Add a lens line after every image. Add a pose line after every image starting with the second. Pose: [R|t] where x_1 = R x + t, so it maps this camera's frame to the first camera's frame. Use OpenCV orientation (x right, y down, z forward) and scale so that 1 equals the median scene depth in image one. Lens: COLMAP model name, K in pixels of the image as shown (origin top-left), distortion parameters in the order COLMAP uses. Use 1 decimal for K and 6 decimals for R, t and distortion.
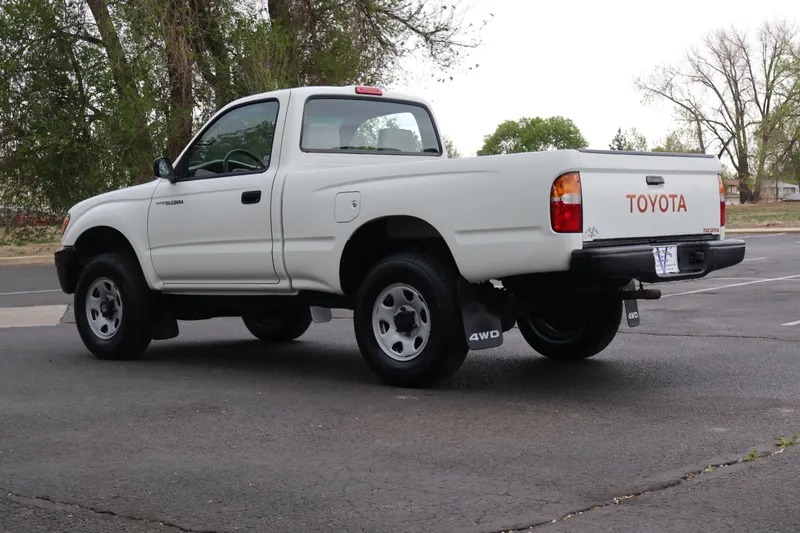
lens RADIAL K [[1394.5, 0, 397.4], [0, 1394.5, 268.8], [0, 0, 1]] dist [0.036242, 0.000000]
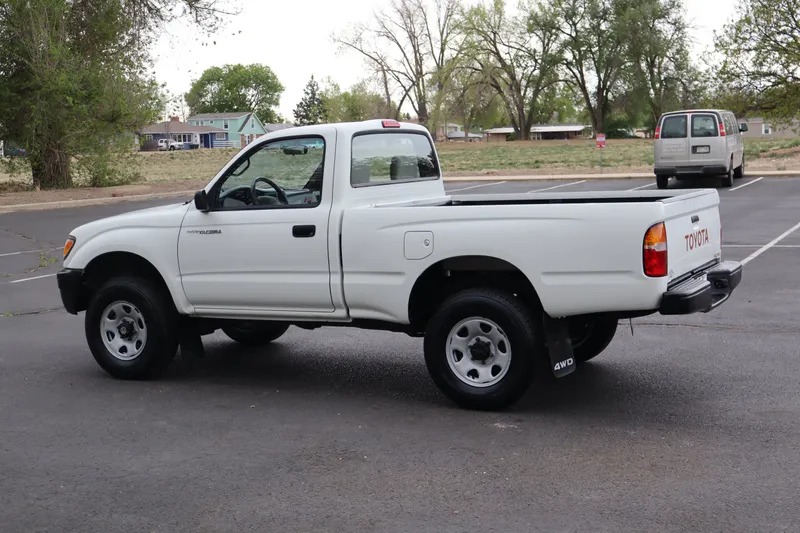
lens RADIAL K [[1223.5, 0, 420.4], [0, 1223.5, 277.3], [0, 0, 1]] dist [0.008358, 0.000000]
pose [[0.962810, -0.034372, 0.267984, -0.238726], [0.014983, 0.997141, 0.074066, -0.074153], [-0.269764, -0.067297, 0.960572, 0.074467]]
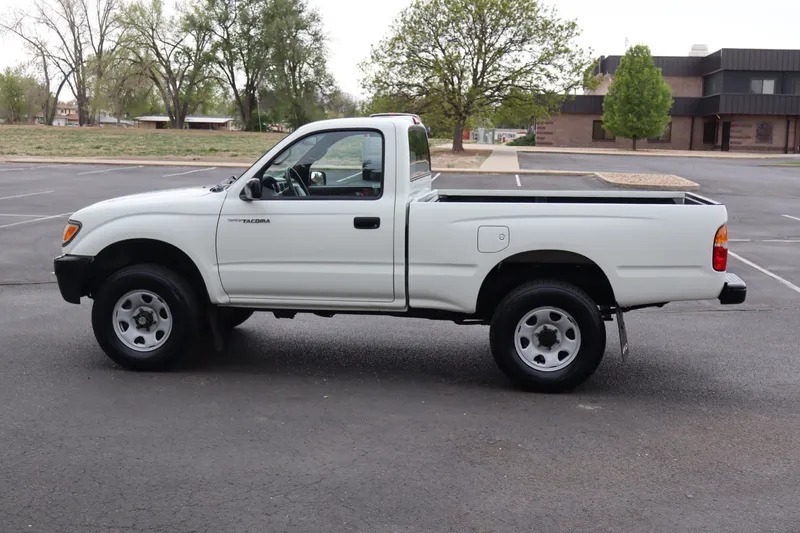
lens RADIAL K [[1055.1, 0, 443.8], [0, 1055.1, 275.6], [0, 0, 1]] dist [0.014707, 0.000000]
pose [[0.800214, -0.038892, 0.598452, -0.484059], [-0.022867, 0.995191, 0.095250, -0.079458], [-0.599279, -0.089905, 0.795476, 0.277493]]
